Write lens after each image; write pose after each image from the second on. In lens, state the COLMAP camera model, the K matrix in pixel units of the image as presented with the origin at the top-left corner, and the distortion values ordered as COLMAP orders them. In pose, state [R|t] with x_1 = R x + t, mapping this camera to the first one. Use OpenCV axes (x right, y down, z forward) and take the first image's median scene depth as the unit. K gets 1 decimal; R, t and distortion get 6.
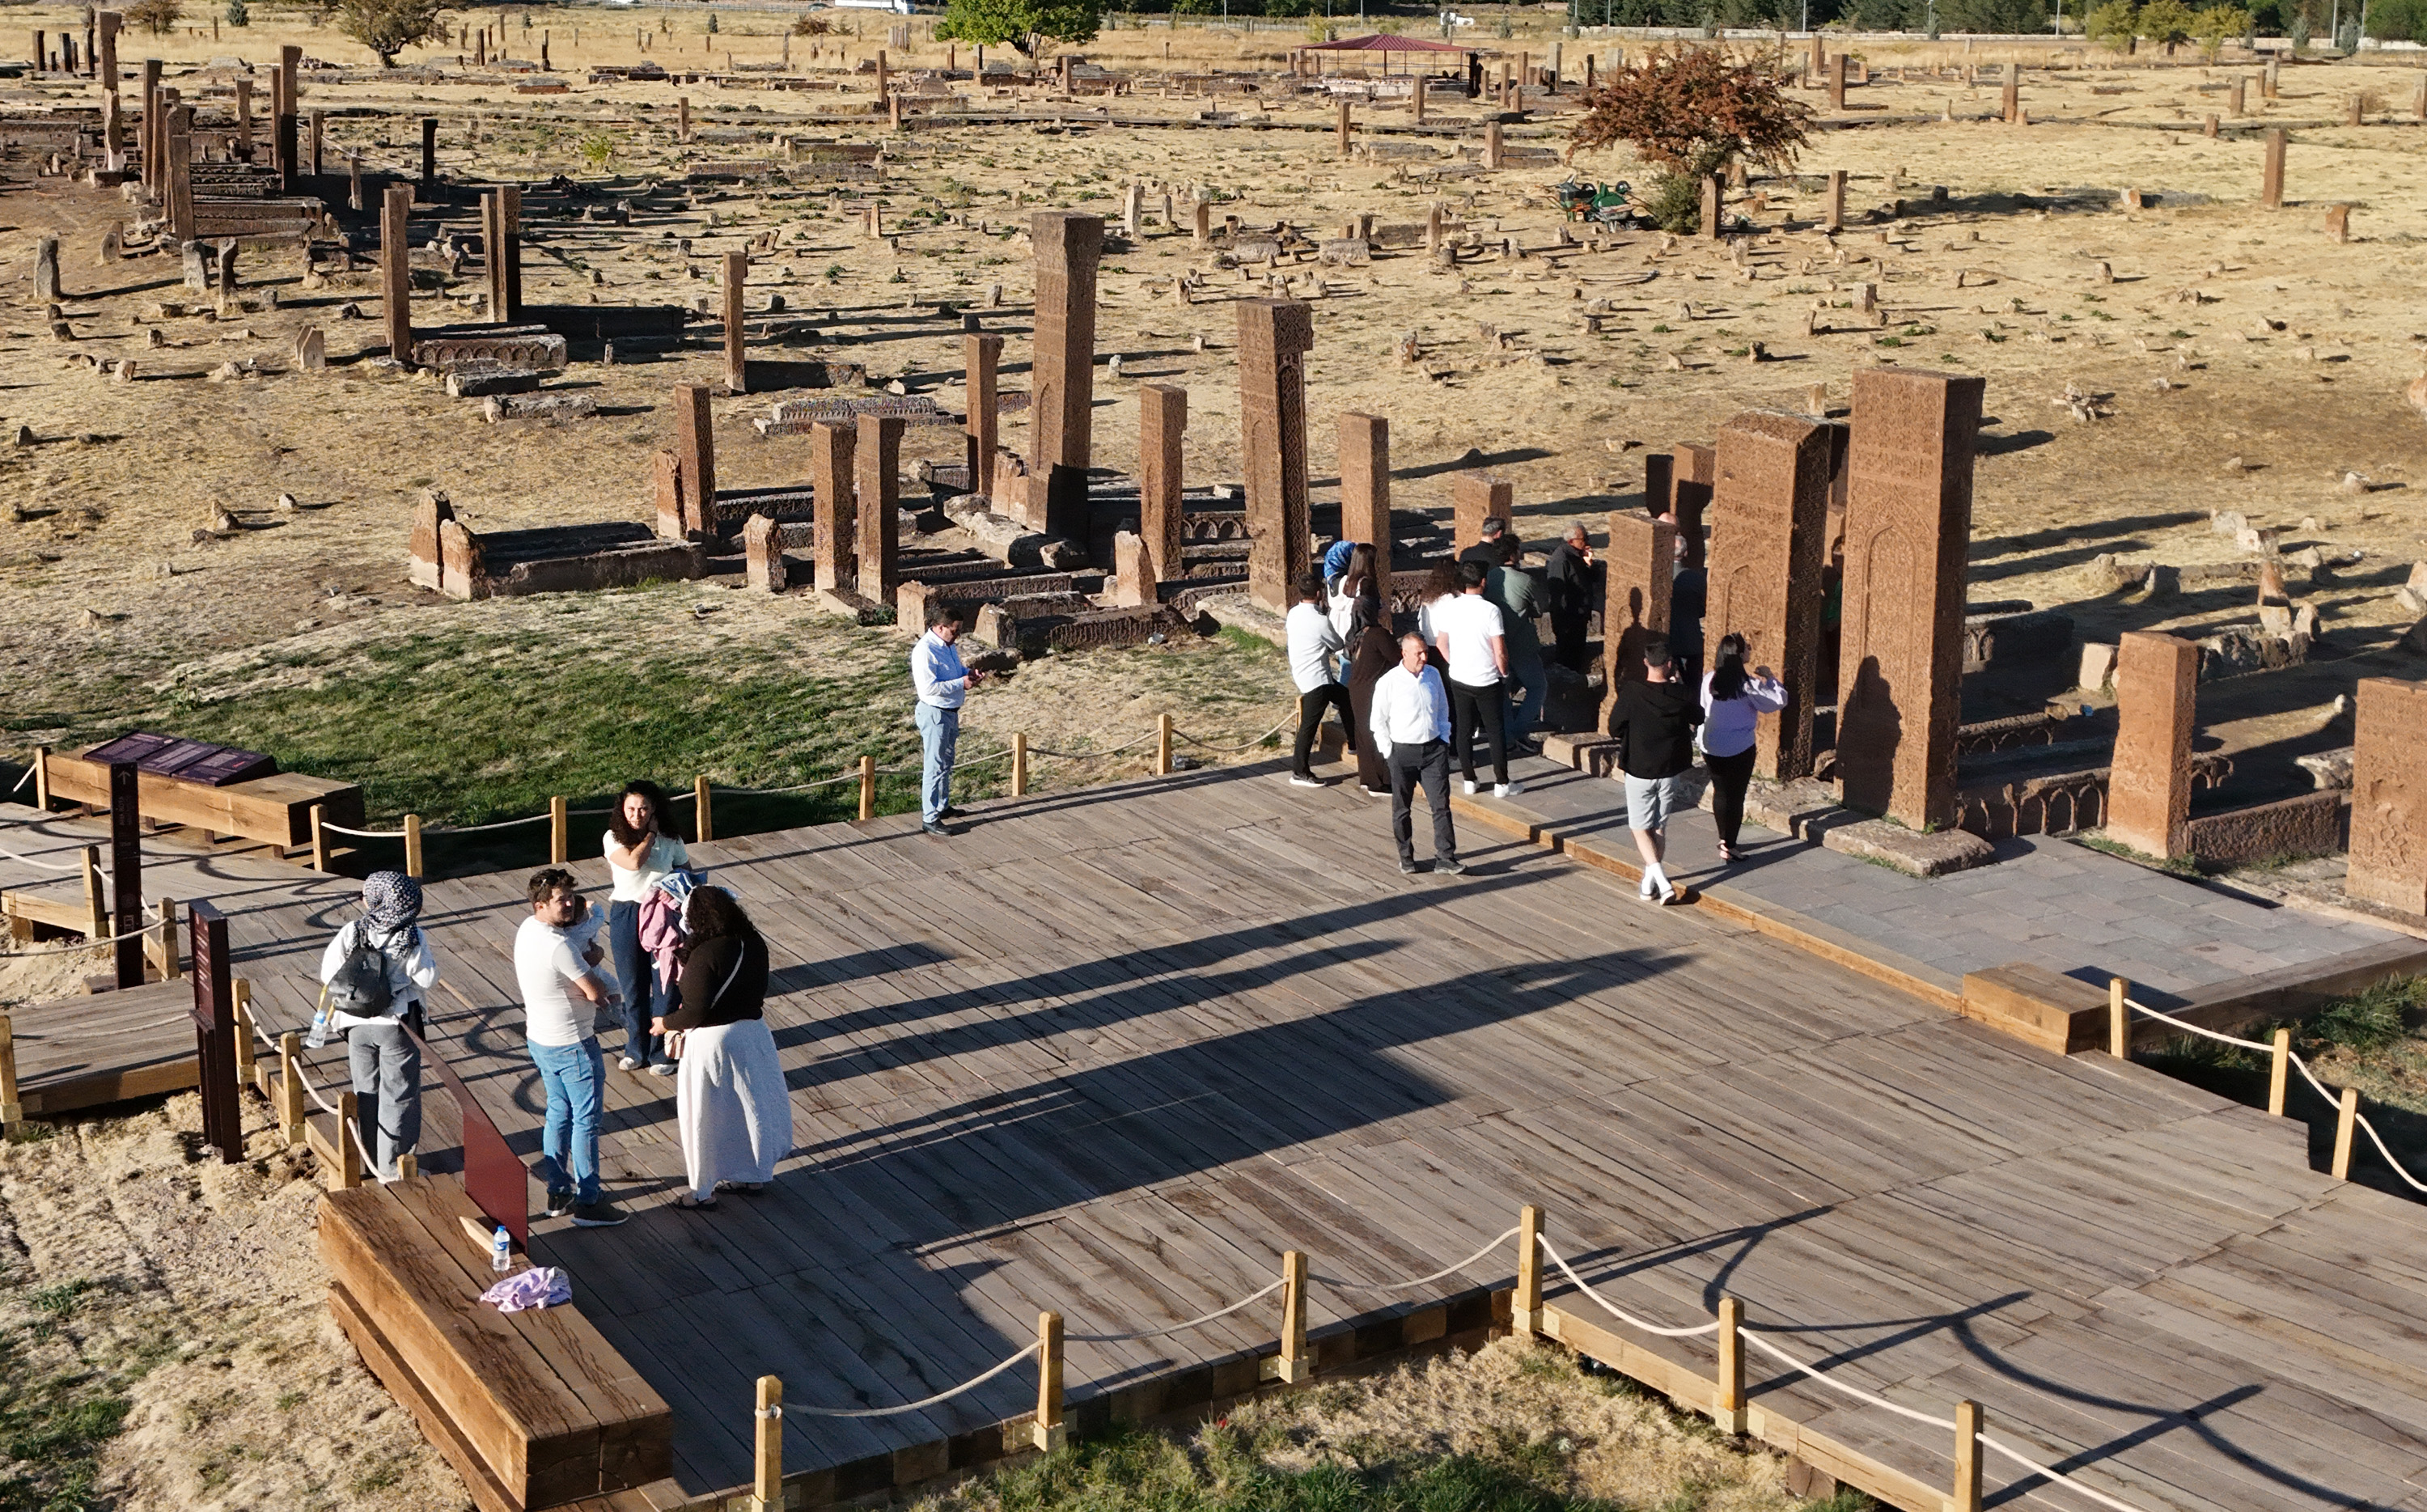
lens RADIAL K [[2746.7, 0, 1215.7], [0, 2746.7, 755.1], [0, 0, 1]] dist [0.096002, 0.000000]
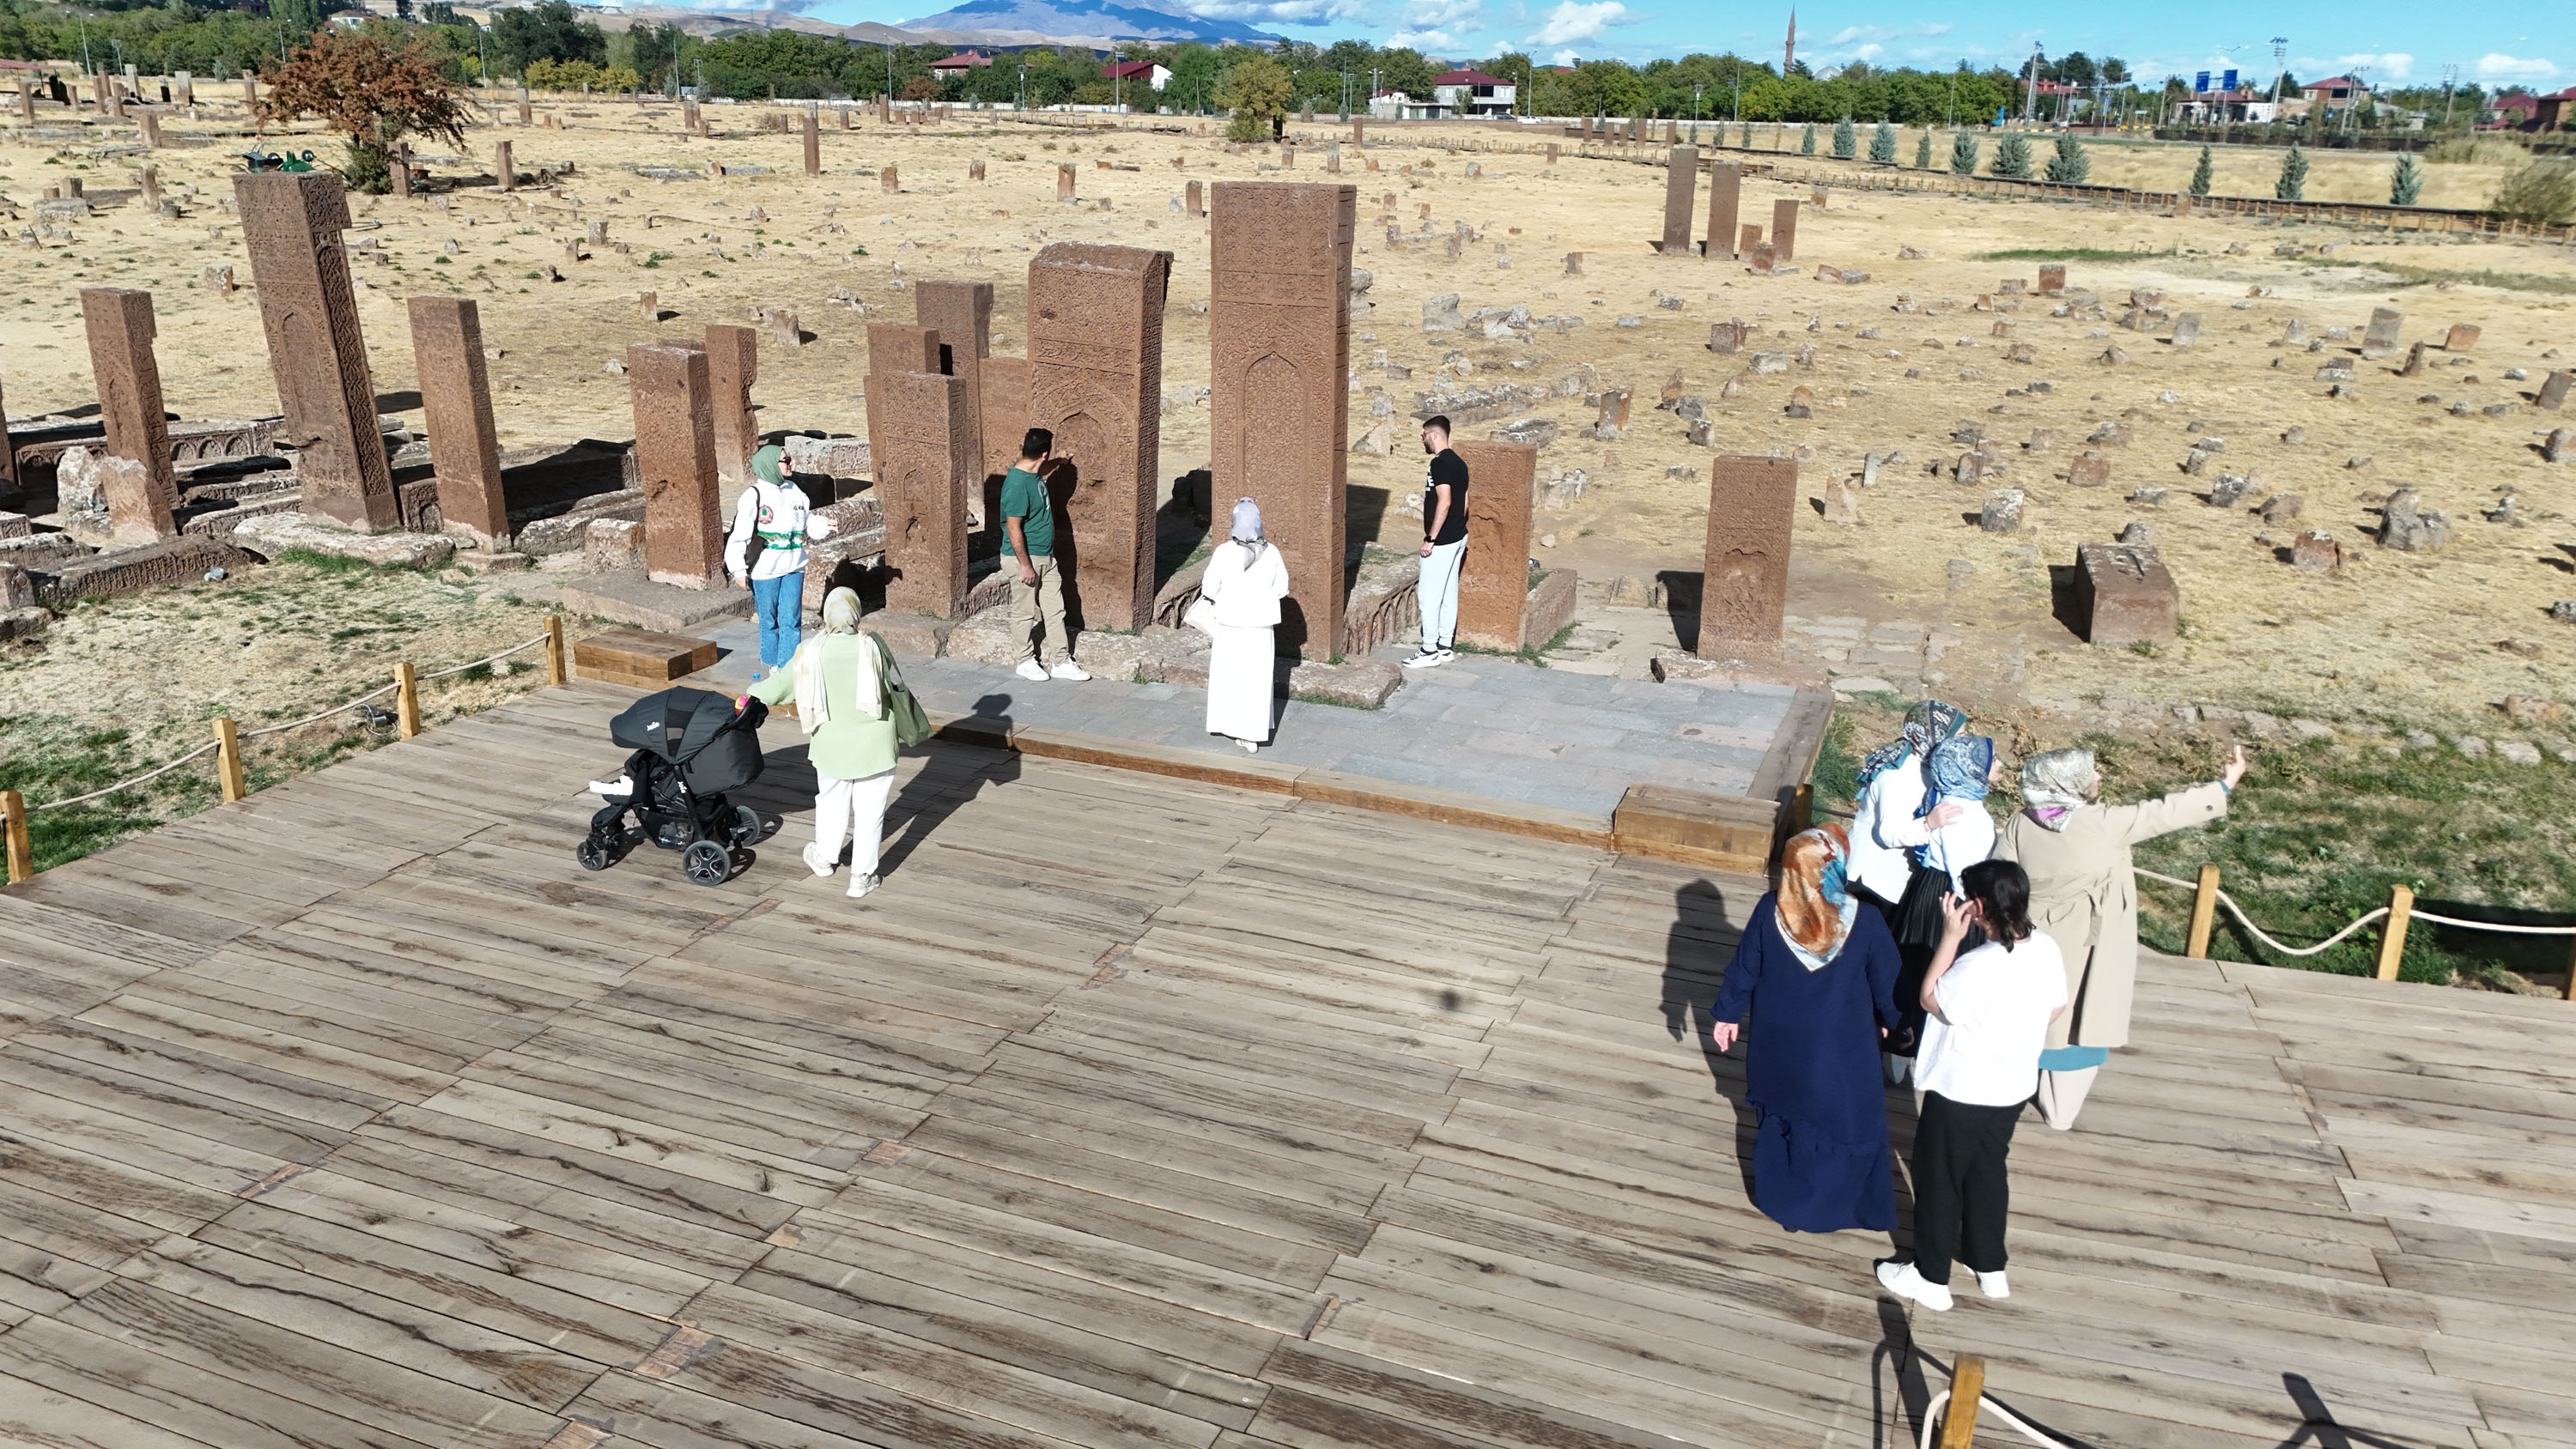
lens RADIAL K [[1962.1, 0, 1287.3], [0, 1962.1, 729.4], [0, 0, 1]] dist [0.046561, -0.006330]
pose [[0.818916, -0.173294, 0.547125, -0.099766], [0.133558, 0.984694, 0.111982, -0.020074], [-0.558157, -0.018630, 0.829526, 0.307734]]
